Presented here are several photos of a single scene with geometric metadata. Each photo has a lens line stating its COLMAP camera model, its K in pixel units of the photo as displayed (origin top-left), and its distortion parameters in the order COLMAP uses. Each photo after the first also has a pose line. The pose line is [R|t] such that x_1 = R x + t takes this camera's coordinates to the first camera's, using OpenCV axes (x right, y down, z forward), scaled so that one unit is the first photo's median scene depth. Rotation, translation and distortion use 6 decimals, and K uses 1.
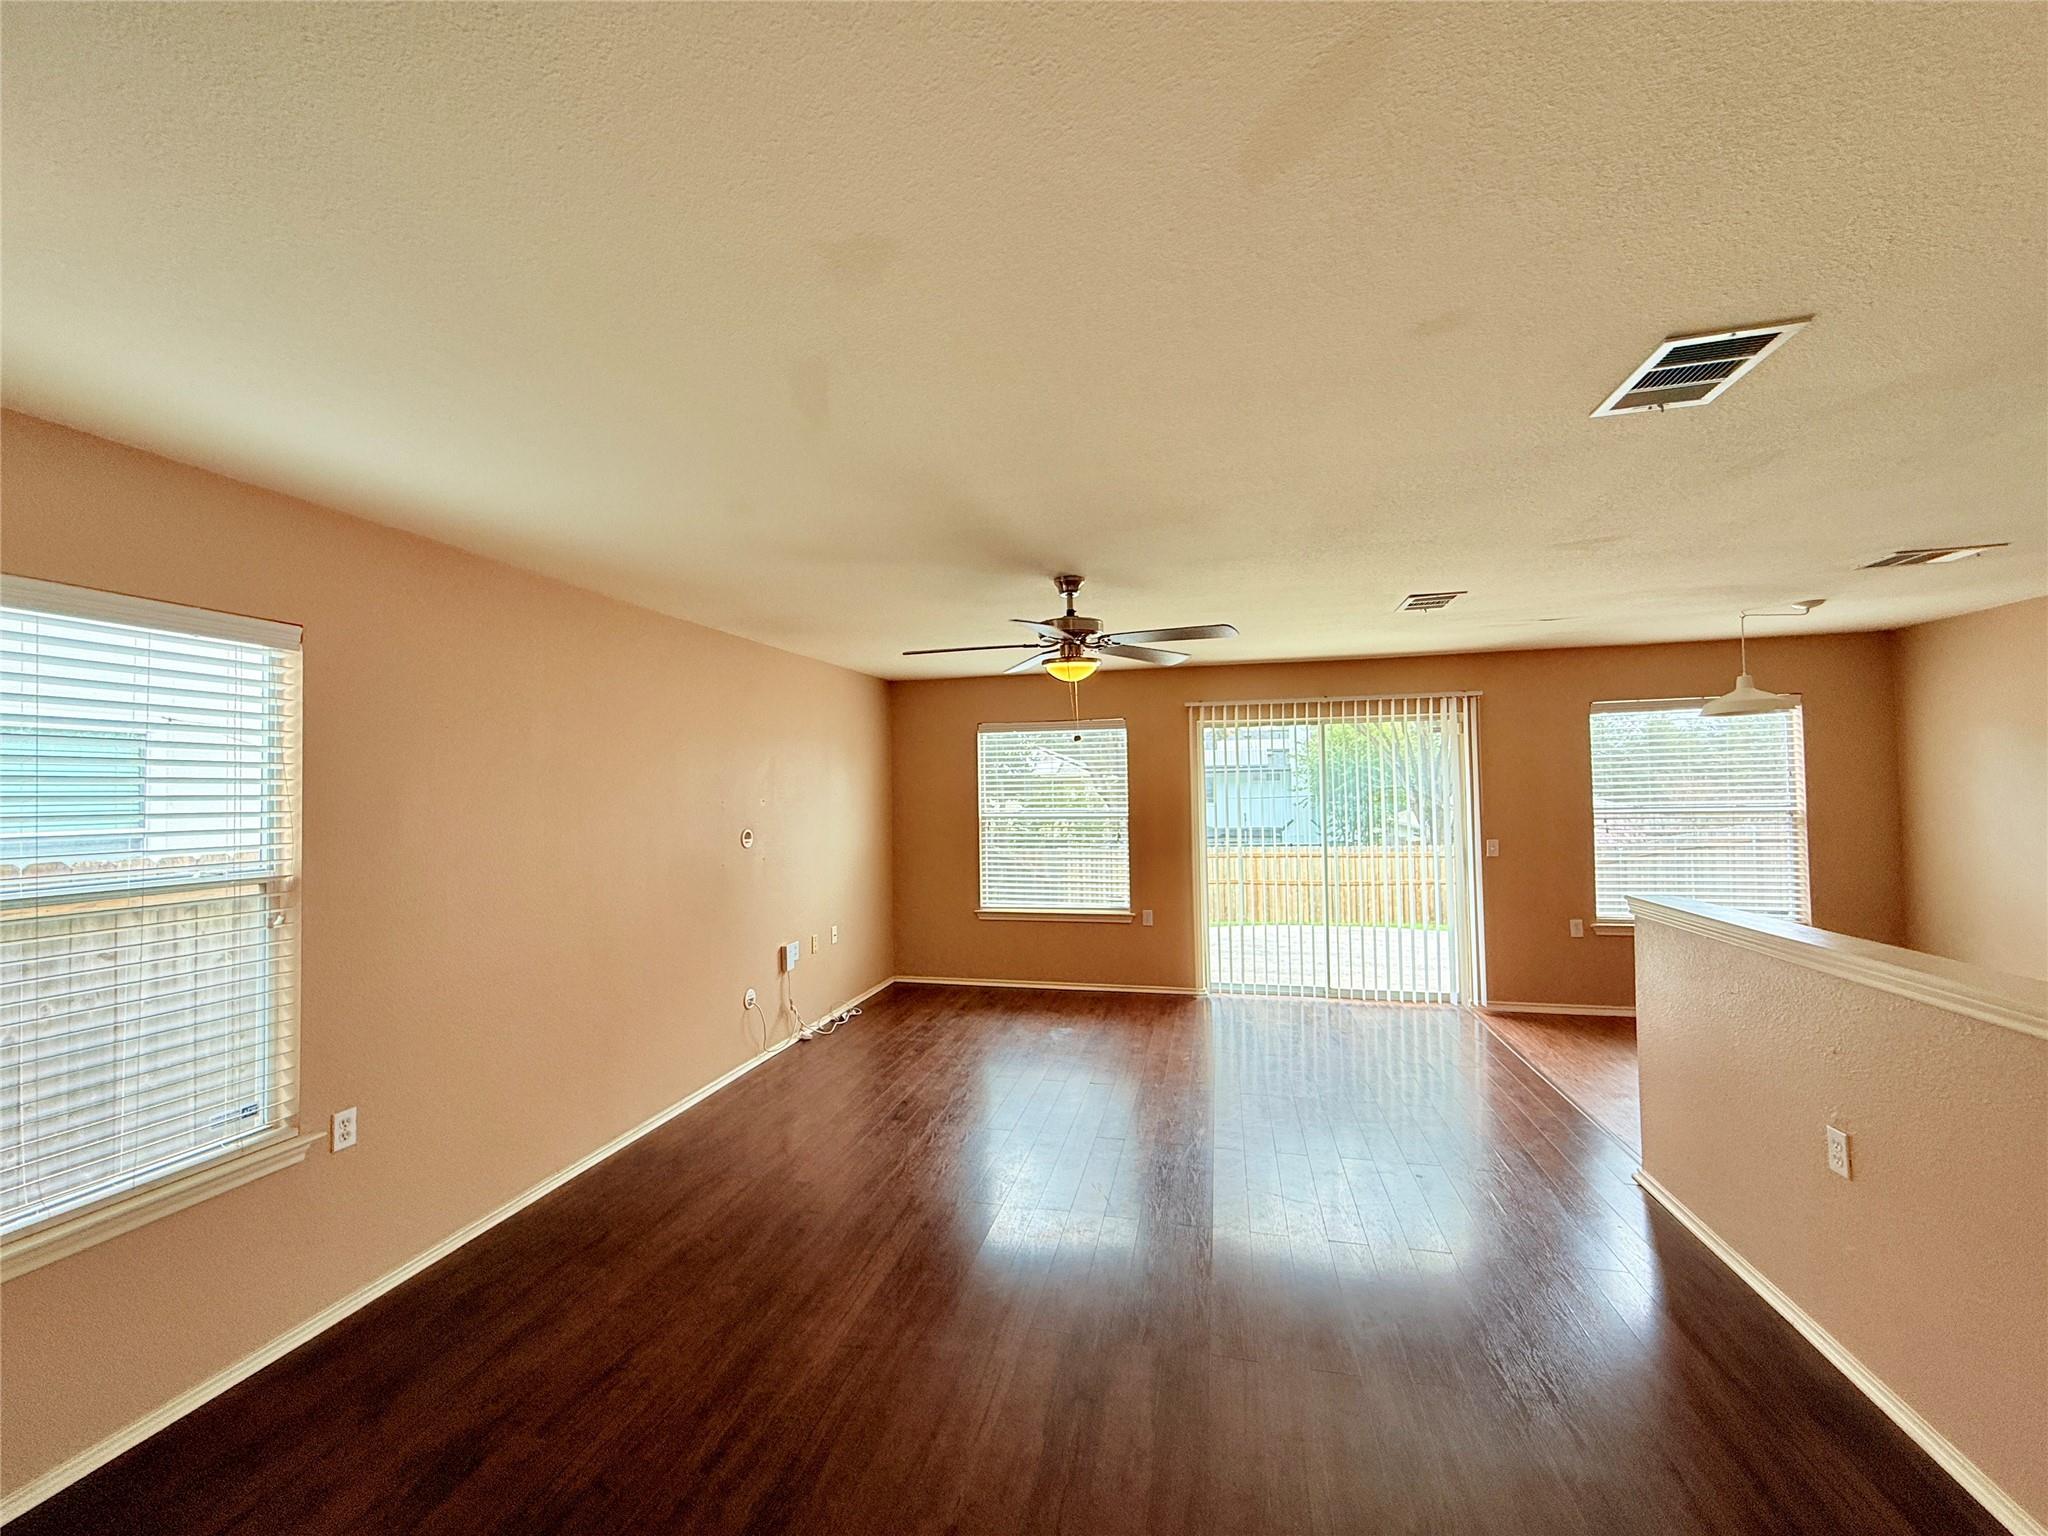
lens RADIAL K [[815.4, 0, 1017.3], [0, 815.4, 767.5], [0, 0, 1]] dist [-0.000895, -0.000243]
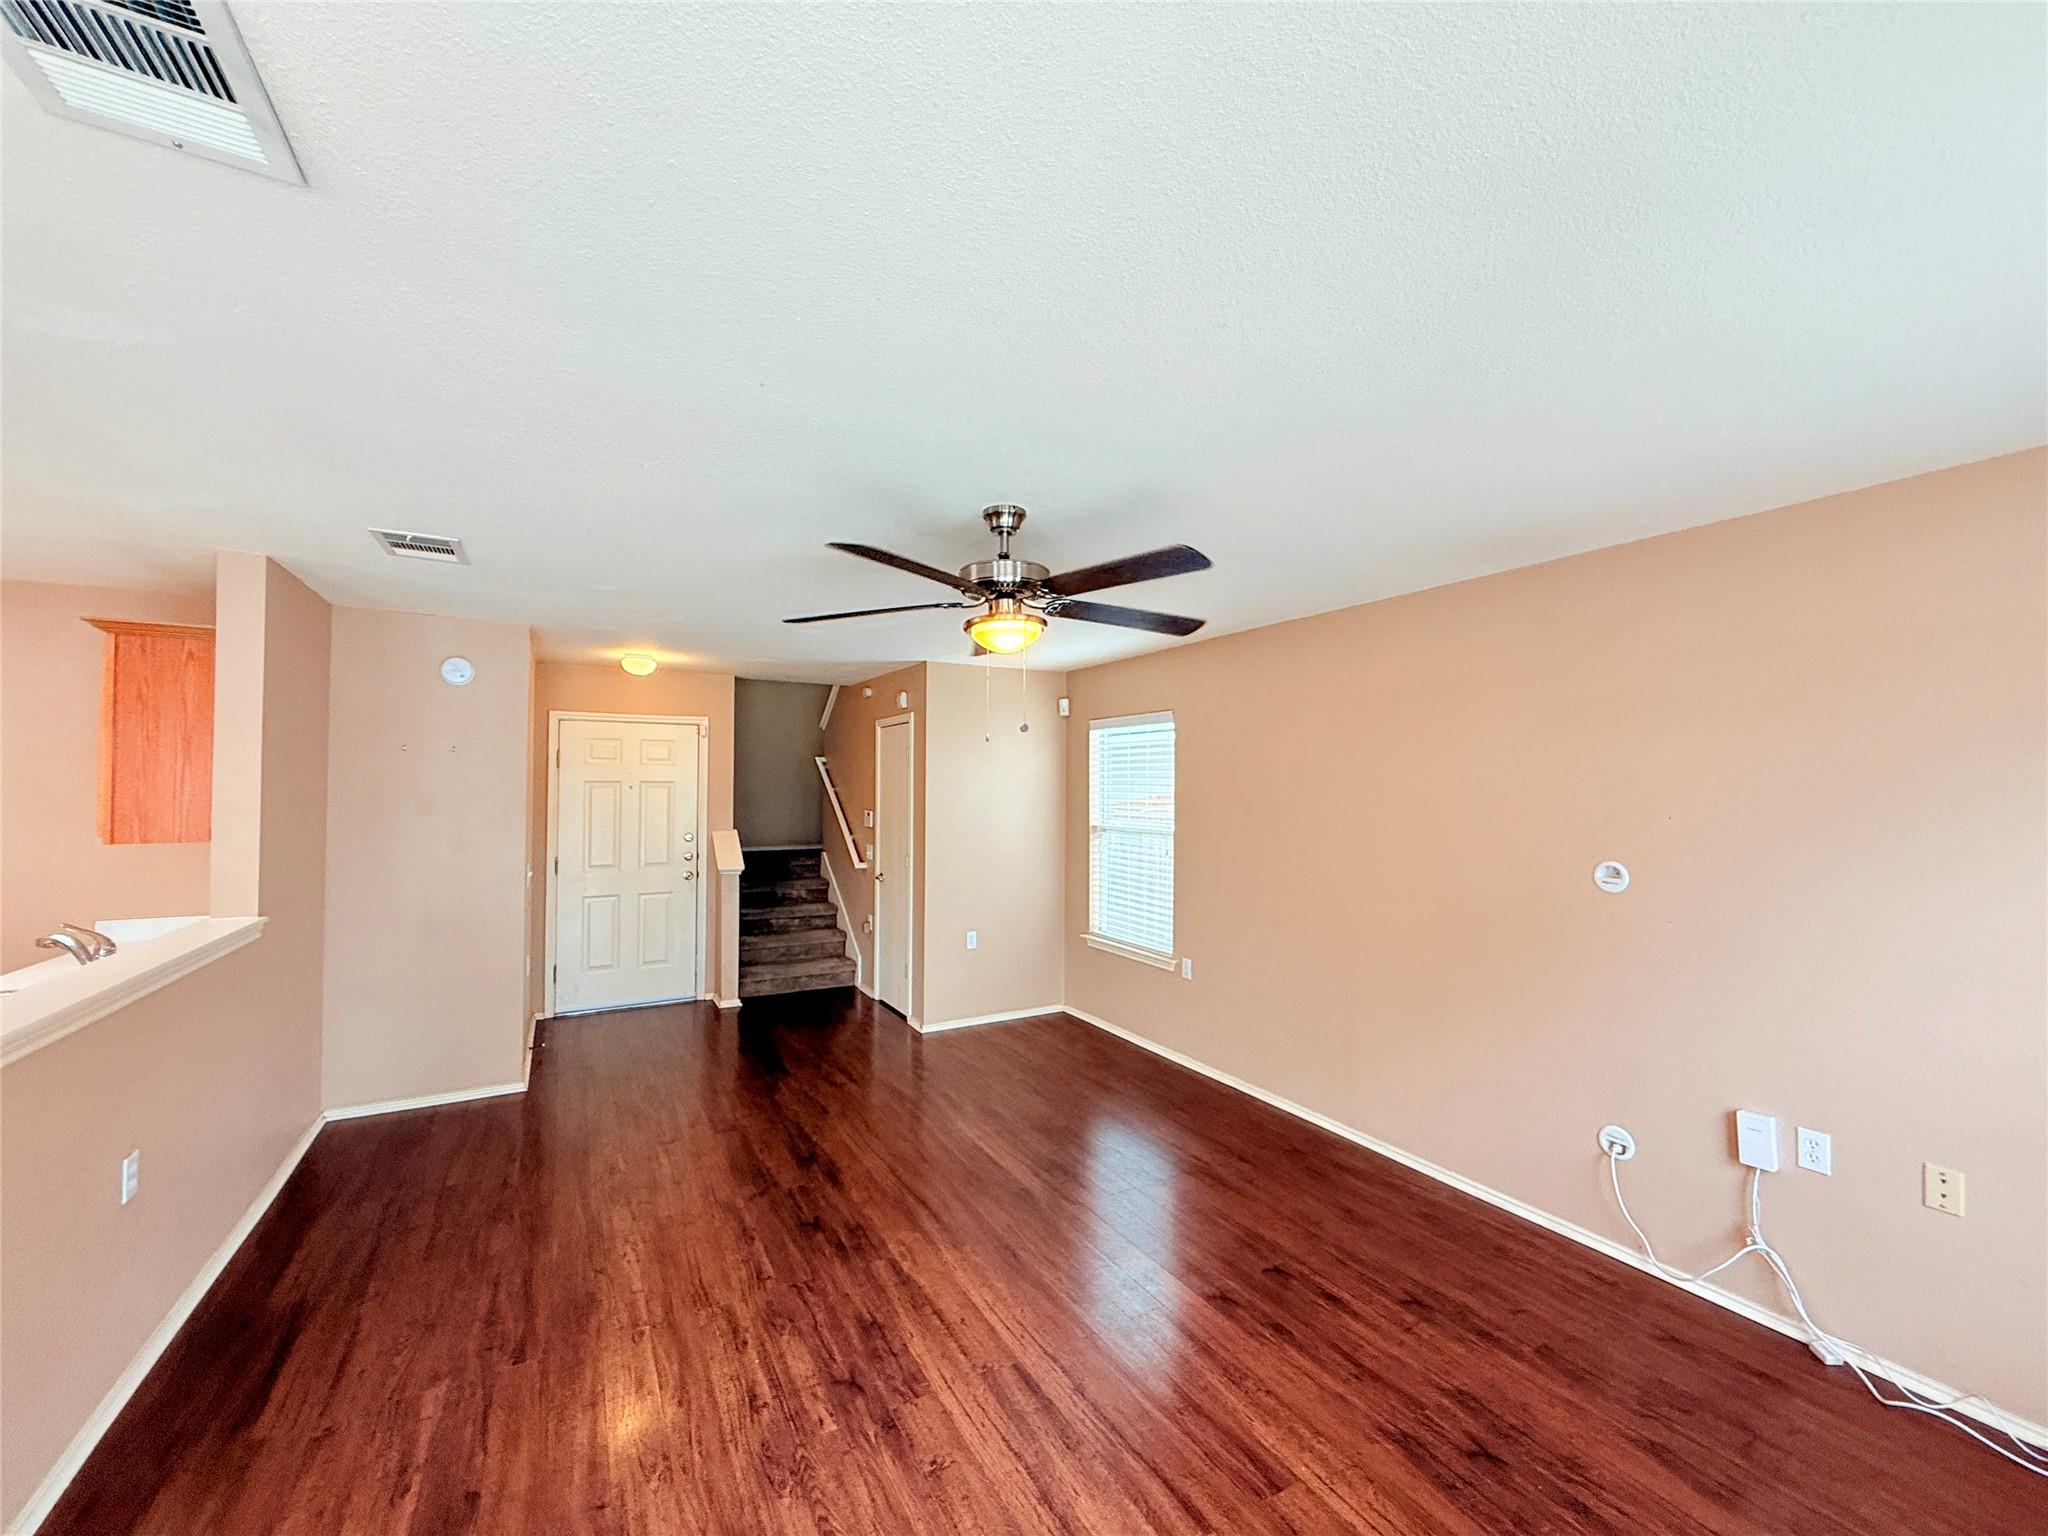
lens RADIAL K [[815.4, 0, 1018.4], [0, 815.4, 767.8], [0, 0, 1]] dist [-0.000895, -0.000243]
pose [[-0.730940, -0.003469, -0.682433, 0.344393], [0.025287, 0.999163, -0.032164, 0.011374], [0.681973, -0.040767, -0.730240, 0.962262]]
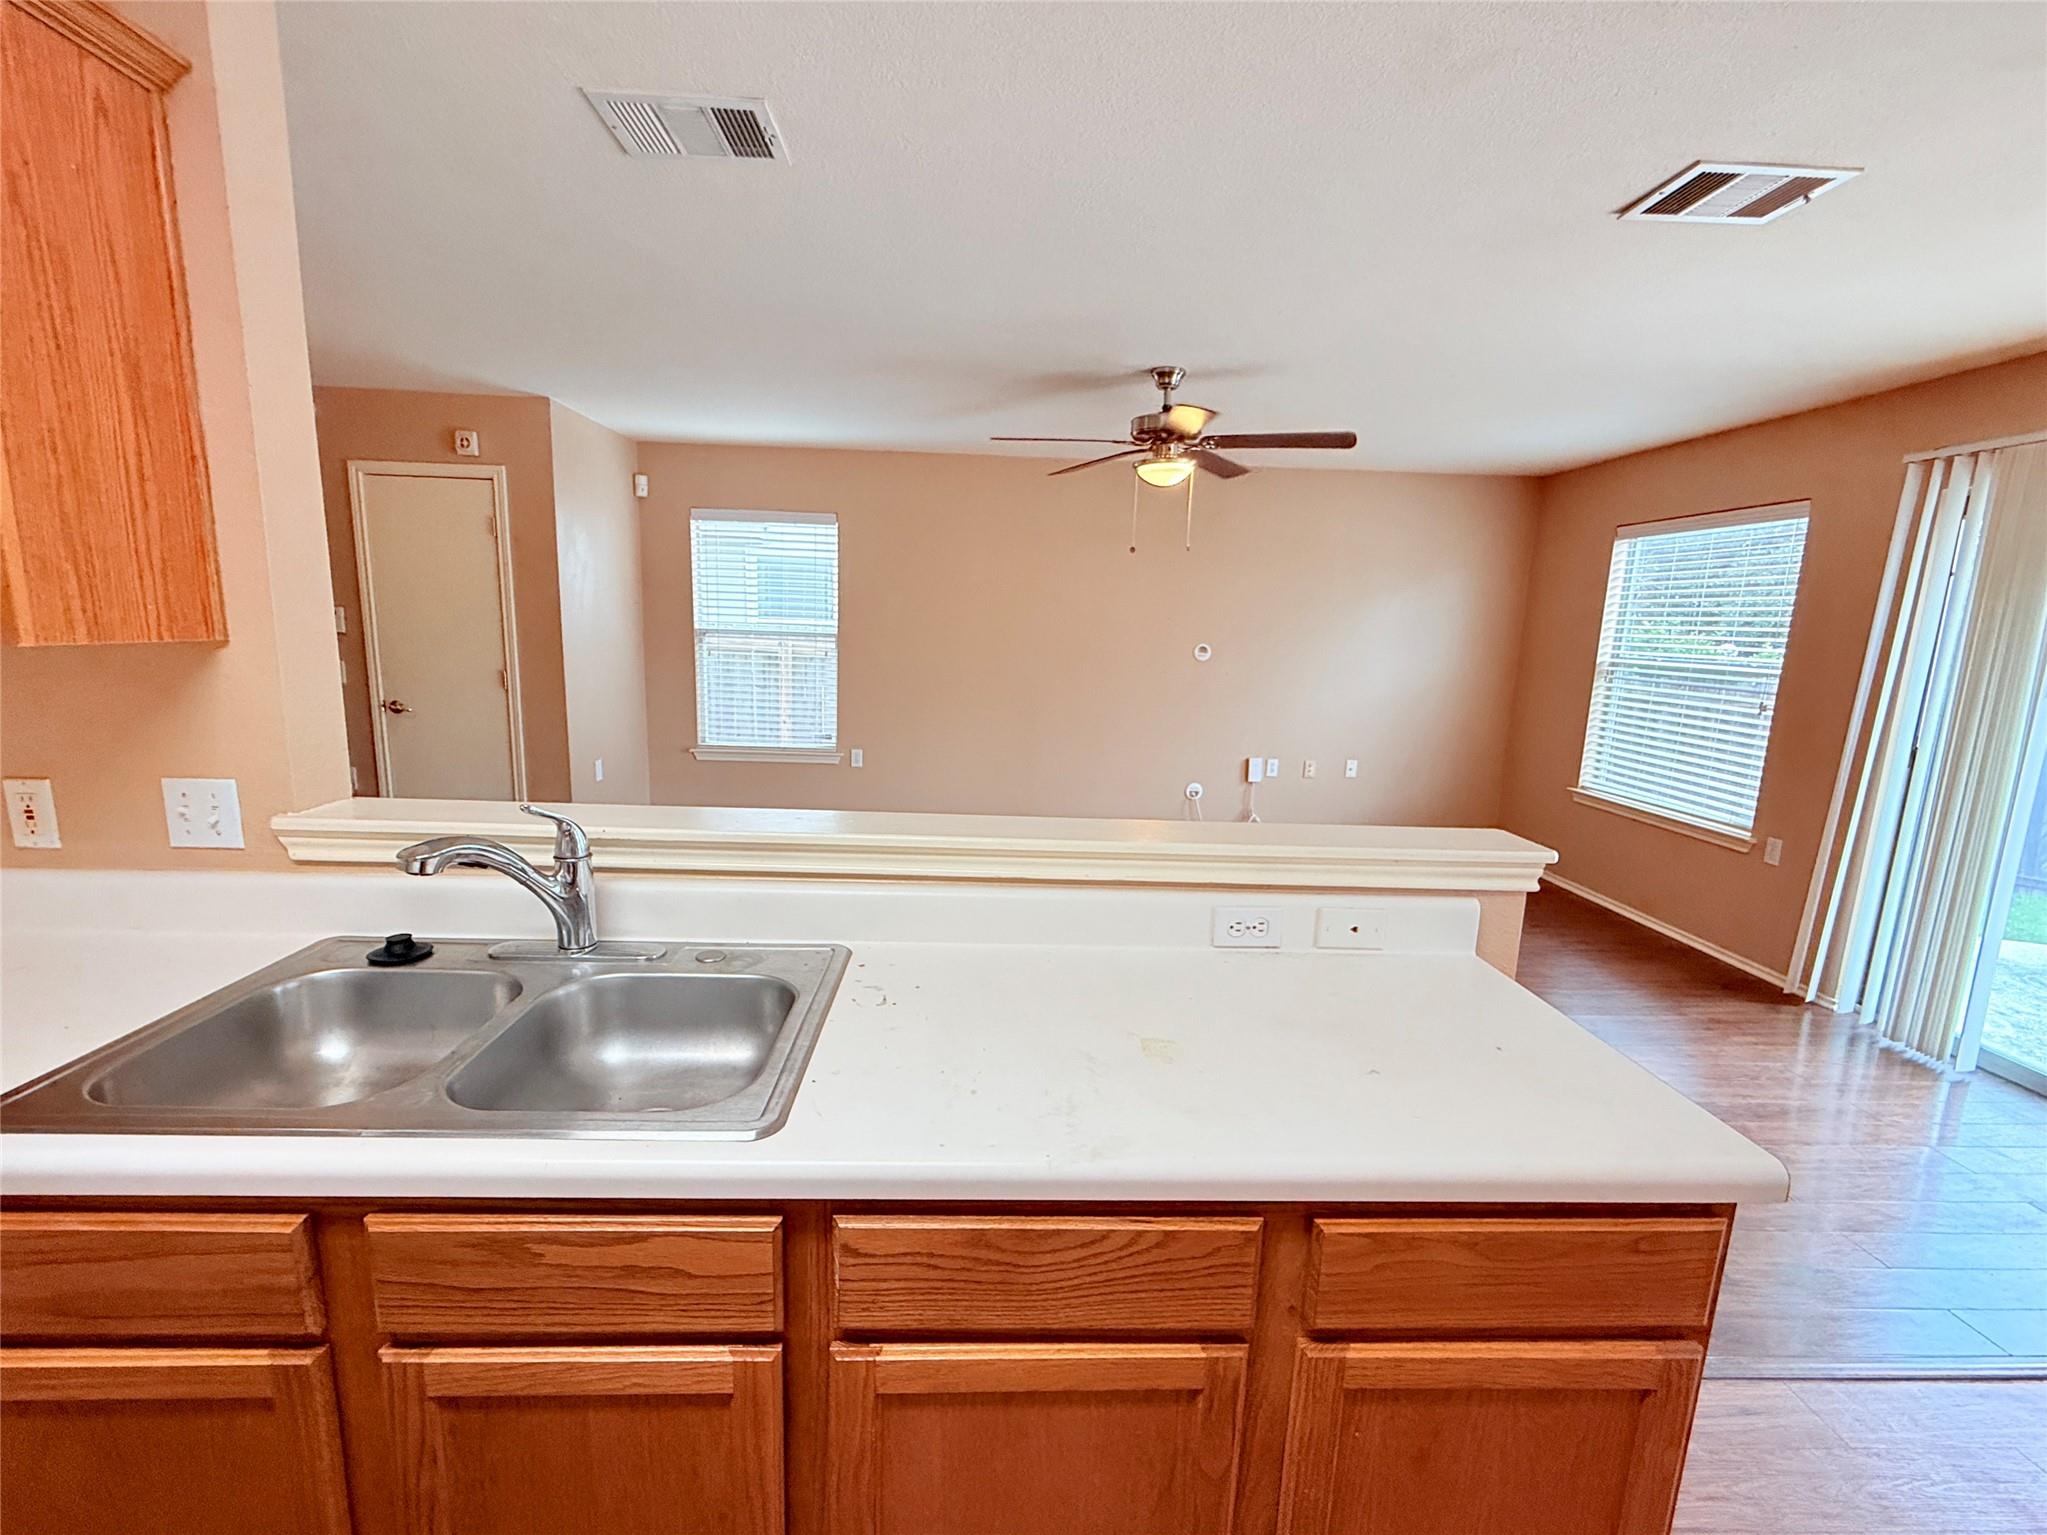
lens RADIAL K [[894.4, 0, 1013.1], [0, 894.4, 785.9], [0, 0, 1]] dist [-0.000094, 0.000015]
pose [[0.278922, 0.198825, -0.939506, 0.668270], [-0.012367, 0.978995, 0.203511, 0.016243], [0.960234, -0.045145, 0.275522, 0.335464]]
